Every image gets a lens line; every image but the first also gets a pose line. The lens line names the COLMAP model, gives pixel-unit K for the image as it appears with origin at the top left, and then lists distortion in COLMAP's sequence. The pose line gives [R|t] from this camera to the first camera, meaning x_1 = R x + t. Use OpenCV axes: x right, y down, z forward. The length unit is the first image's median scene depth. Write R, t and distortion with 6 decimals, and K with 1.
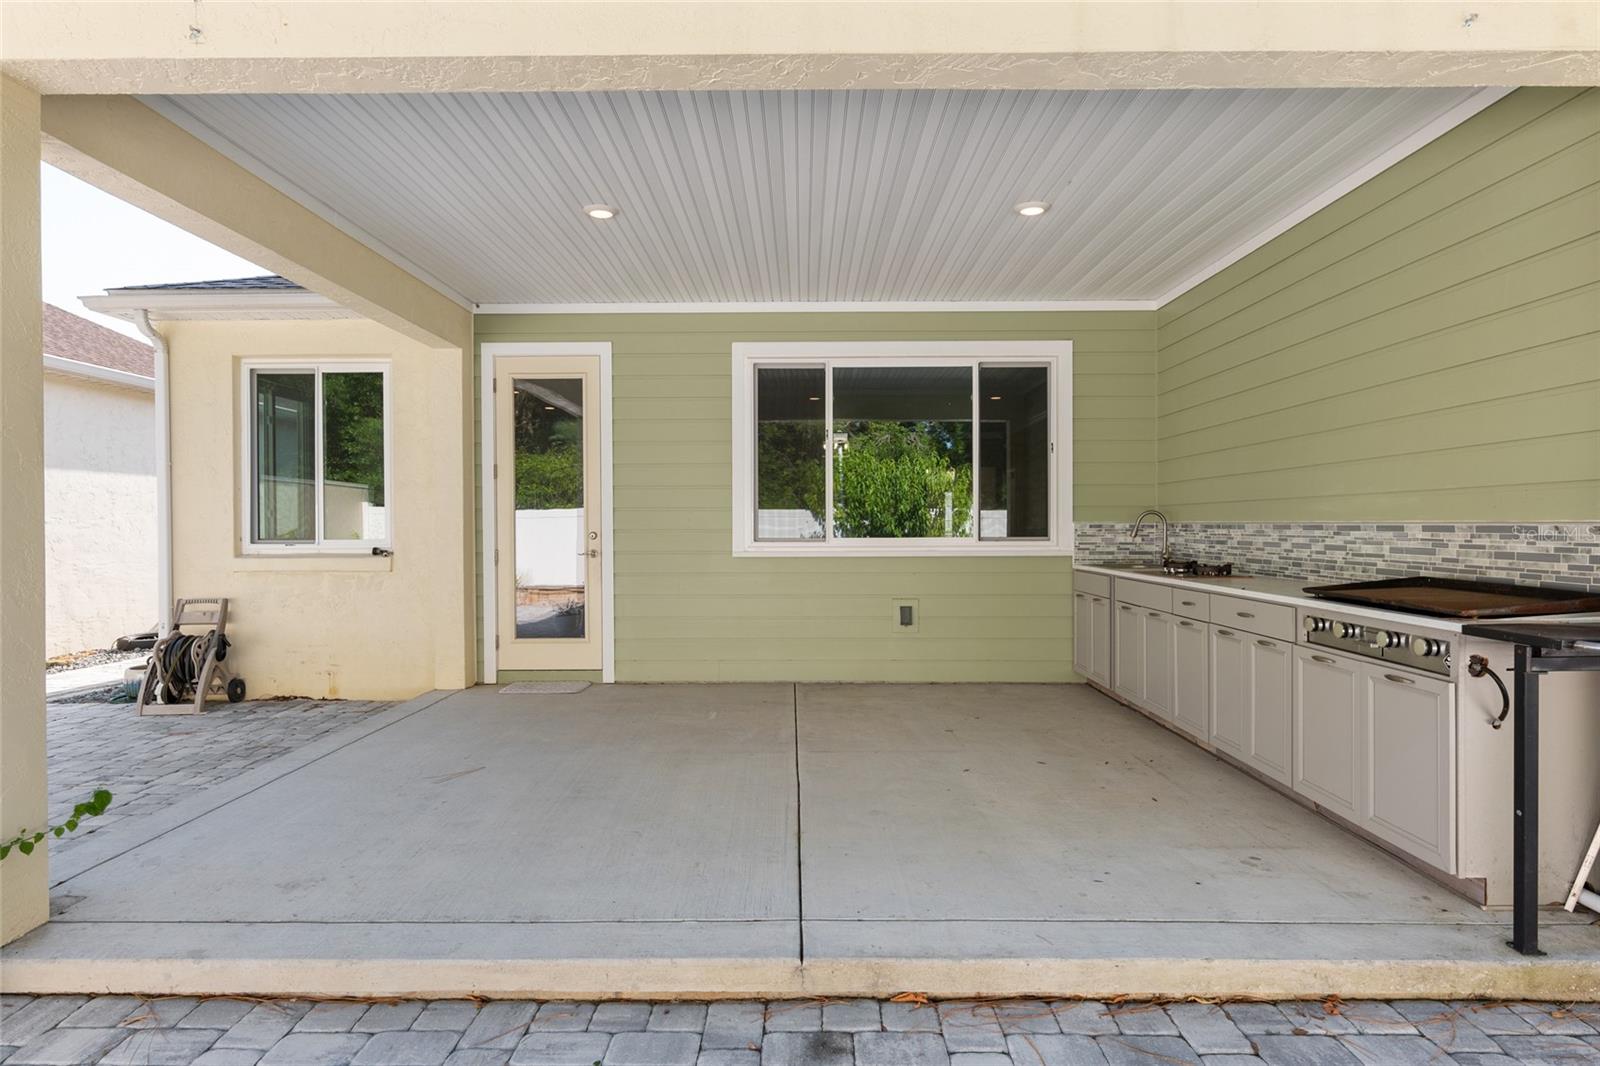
lens RADIAL K [[880.3, 0, 800.4], [0, 880.3, 536.1], [0, 0, 1]] dist [-0.003101, 0.003964]
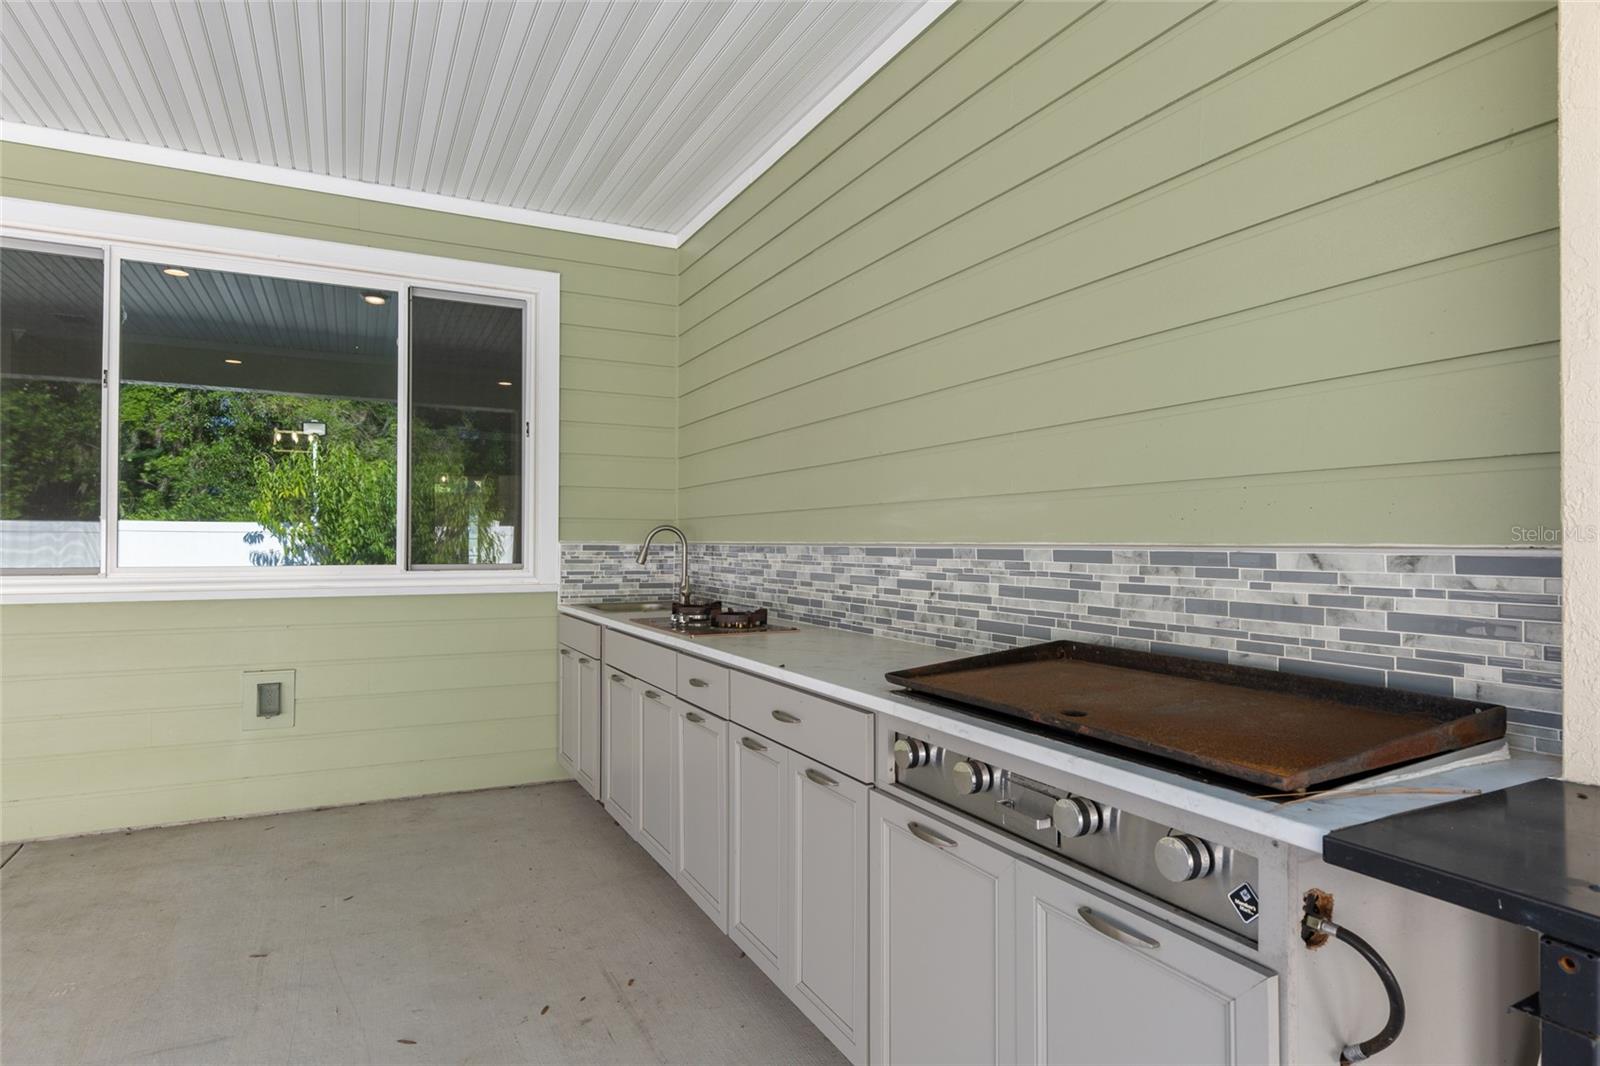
lens RADIAL K [[880.3, 0, 802.4], [0, 880.3, 537.5], [0, 0, 1]] dist [-0.003101, 0.003964]
pose [[0.885658, 0.008412, 0.464263, 0.236303], [0.001022, 0.999798, -0.020064, -0.007601], [-0.464338, 0.018244, 0.885470, 0.462116]]
